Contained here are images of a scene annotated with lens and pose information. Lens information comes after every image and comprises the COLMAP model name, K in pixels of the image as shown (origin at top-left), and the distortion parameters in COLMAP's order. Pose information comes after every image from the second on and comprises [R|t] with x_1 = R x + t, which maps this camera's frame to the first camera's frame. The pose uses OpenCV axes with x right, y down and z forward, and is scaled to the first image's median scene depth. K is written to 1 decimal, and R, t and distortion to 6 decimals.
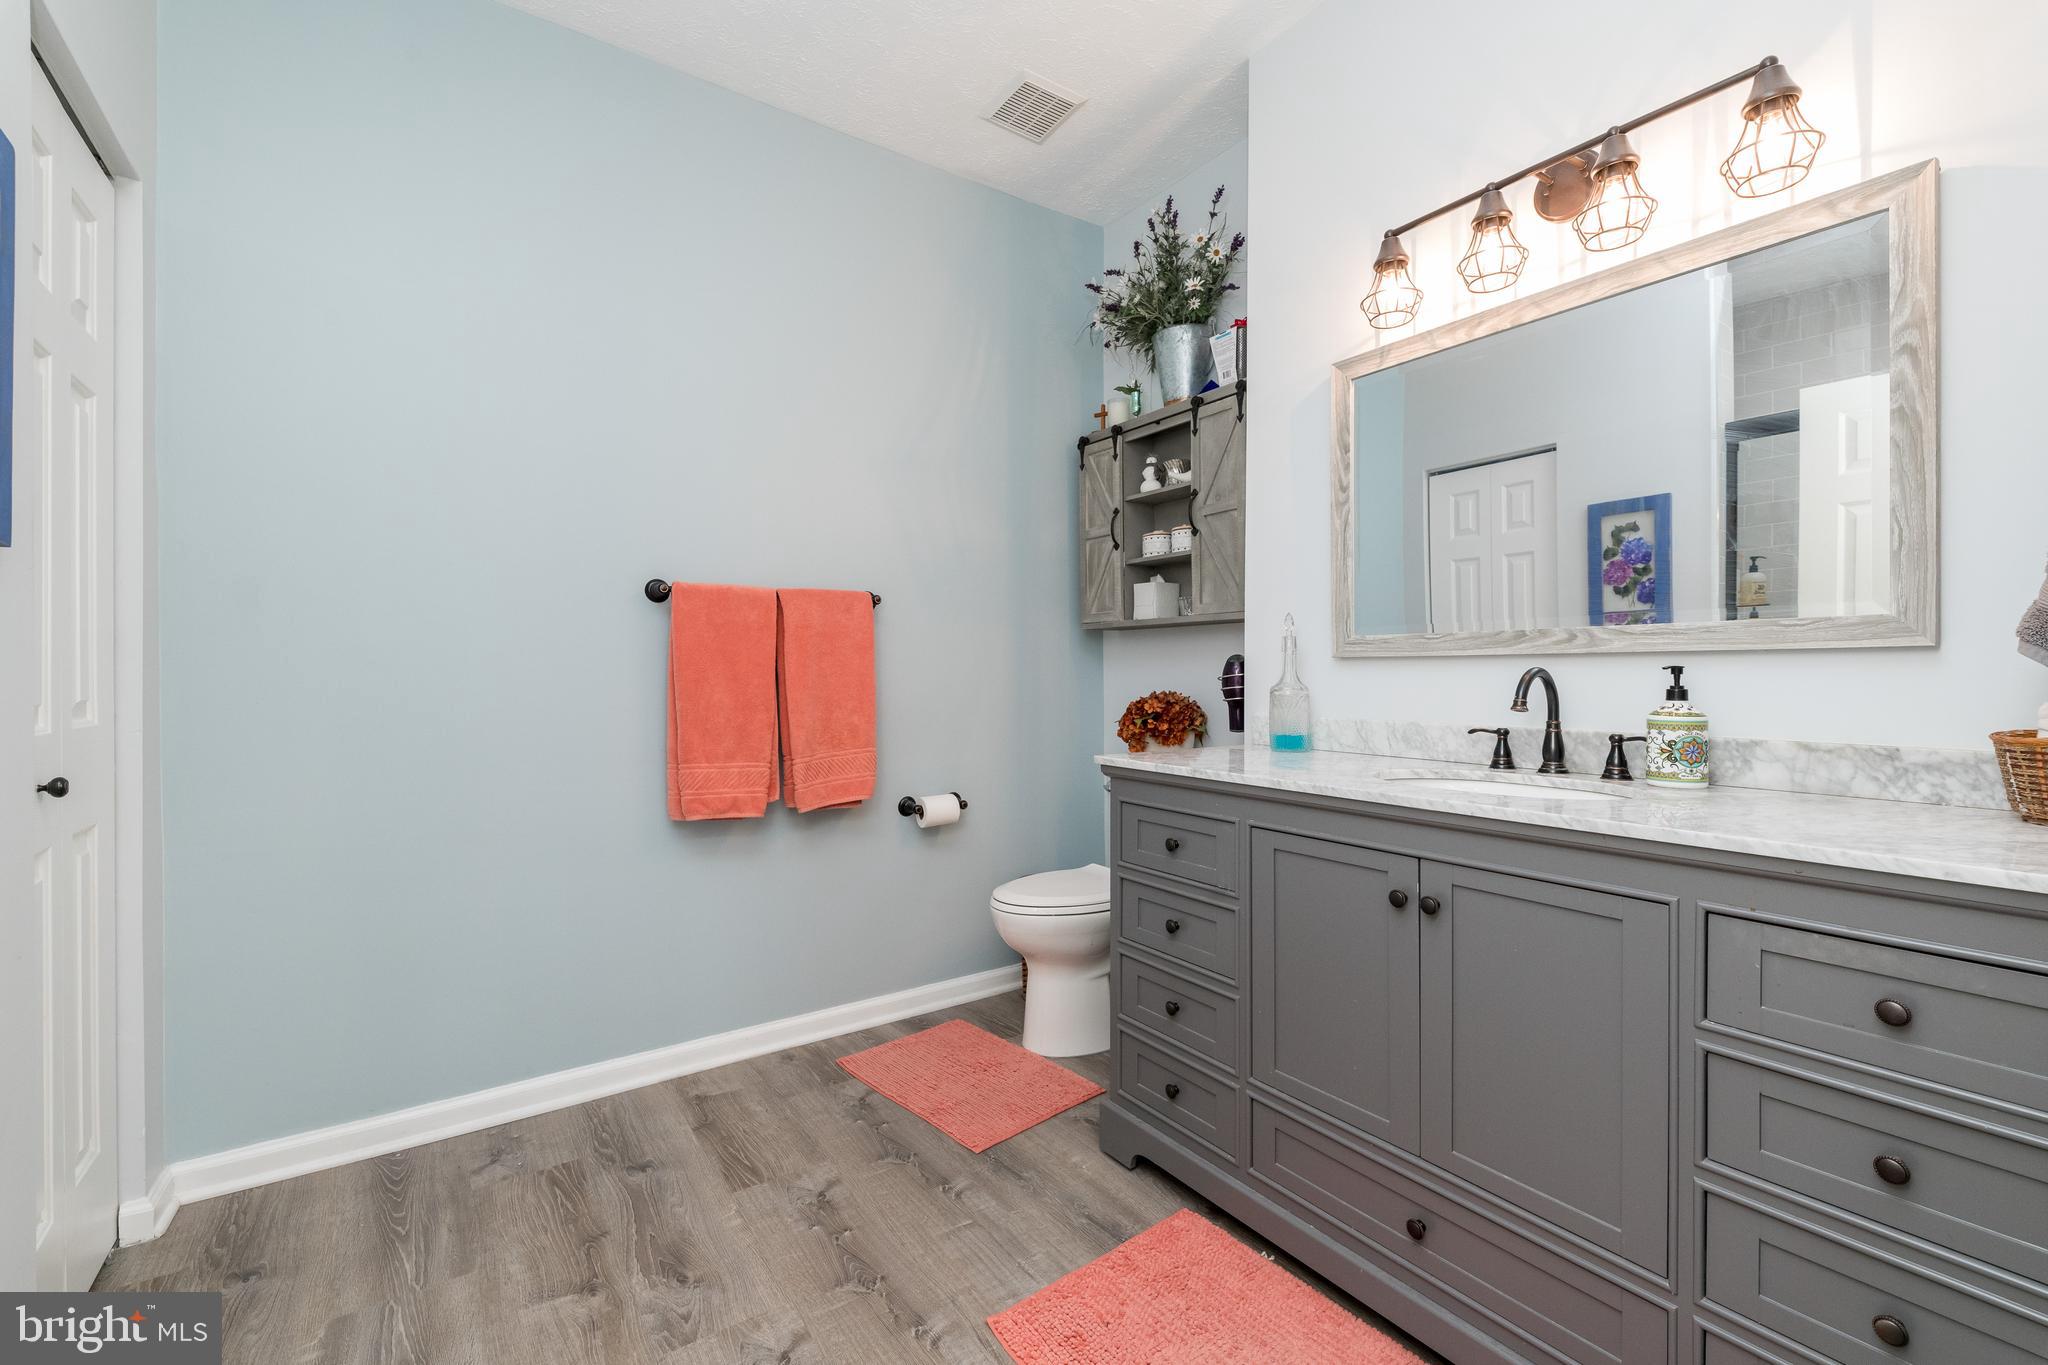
lens RADIAL K [[877.2, 0, 1038.9], [0, 877.2, 671.7], [0, 0, 1]] dist [0.006504, -0.001242]
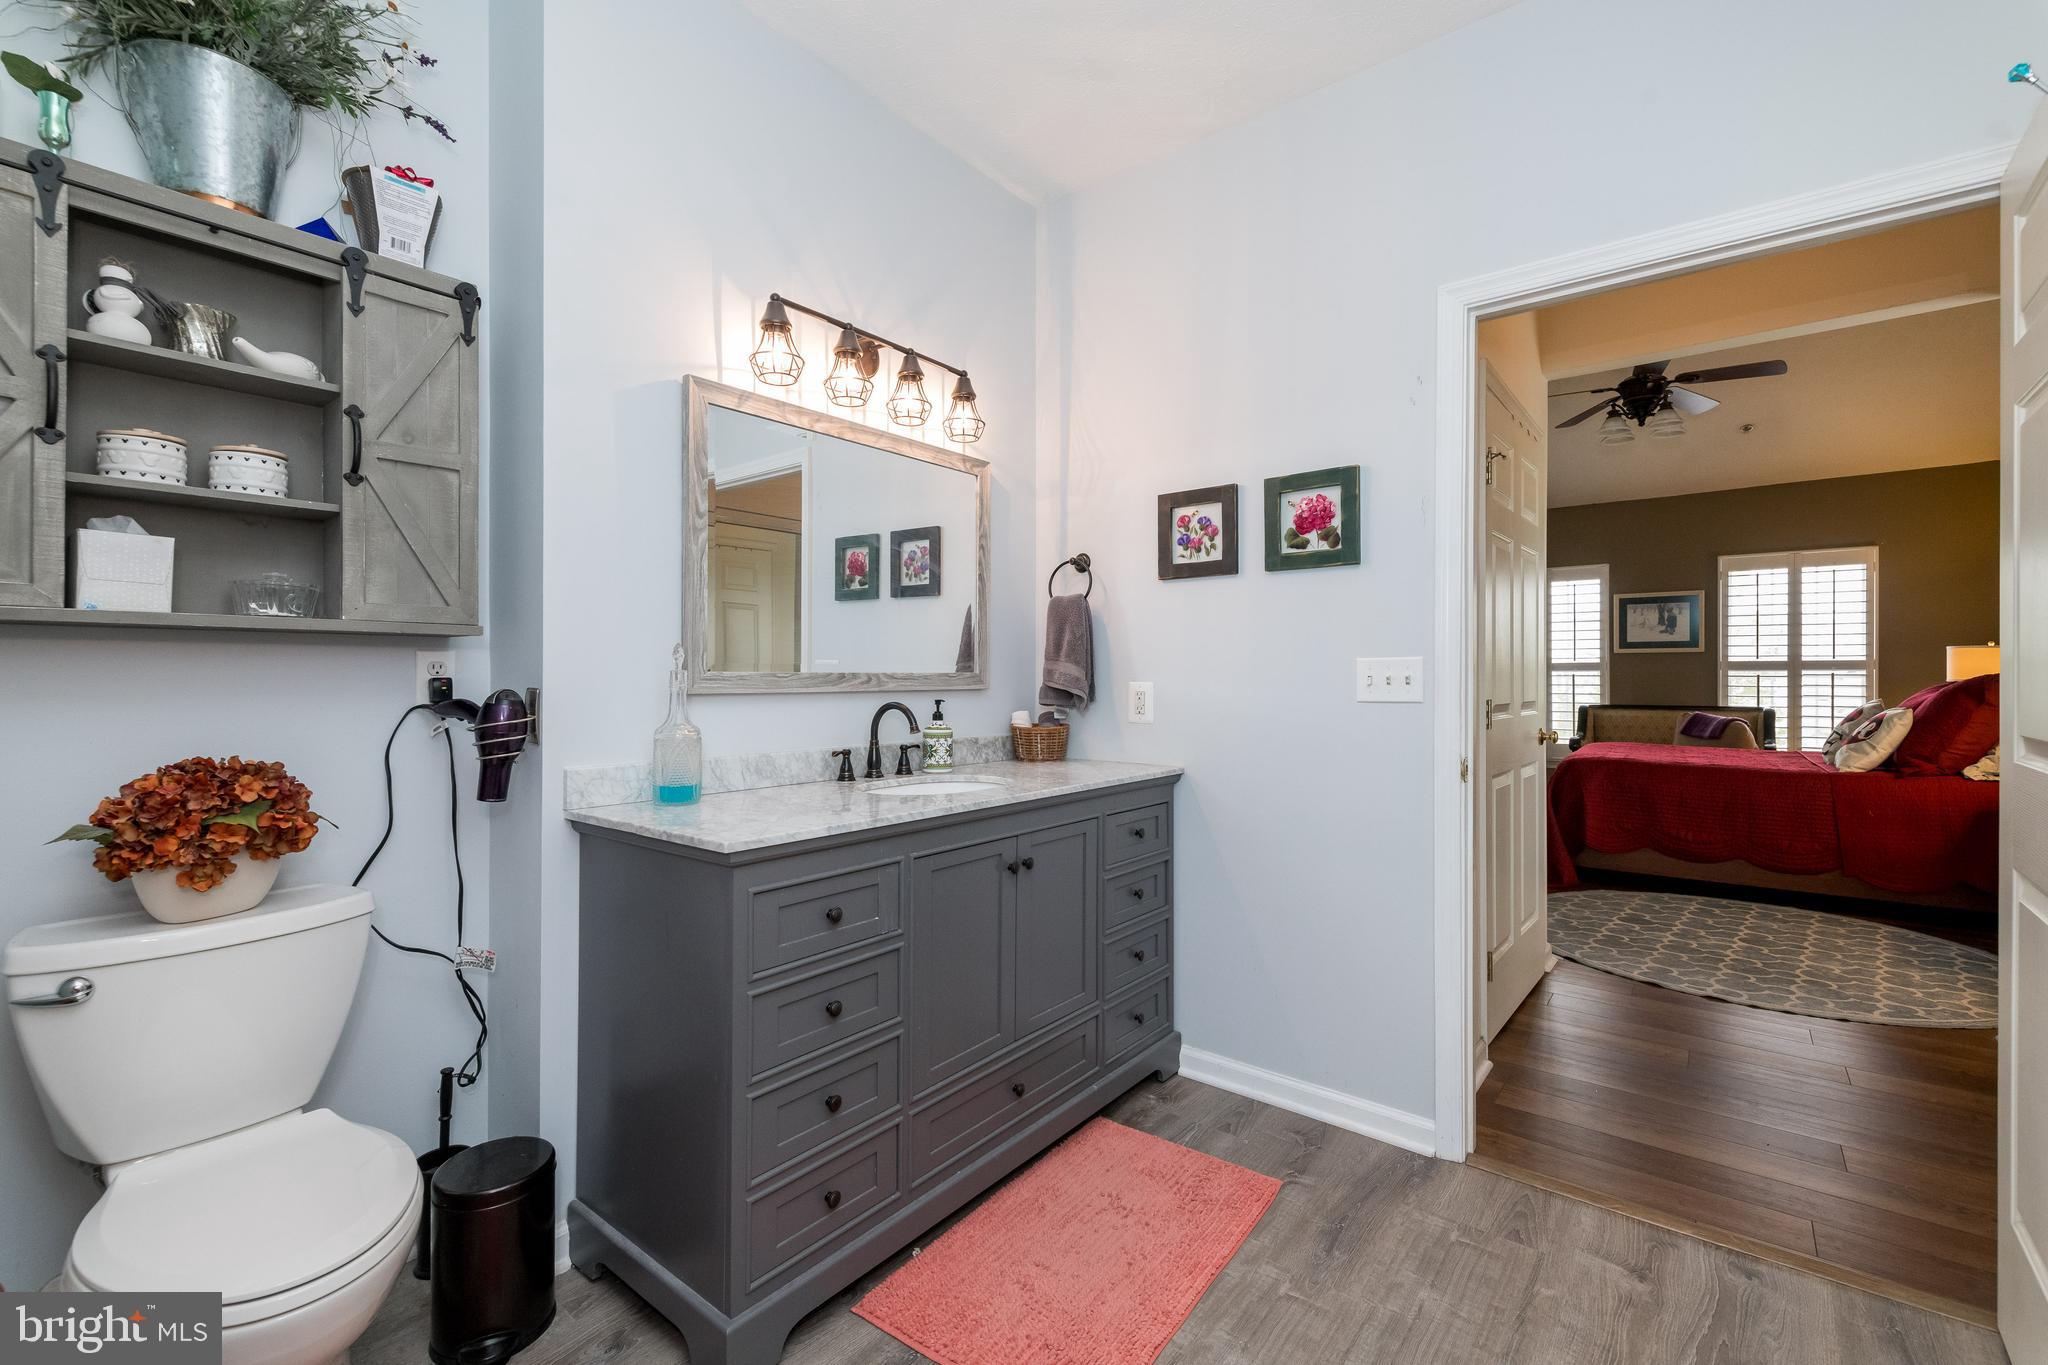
lens RADIAL K [[877.2, 0, 1014.2], [0, 877.2, 674.2], [0, 0, 1]] dist [0.006504, -0.001242]
pose [[-0.275605, 0.009413, 0.961225, -0.683084], [0.002574, 0.999956, -0.009055, -0.029269], [-0.961268, -0.000021, -0.275617, 0.988979]]
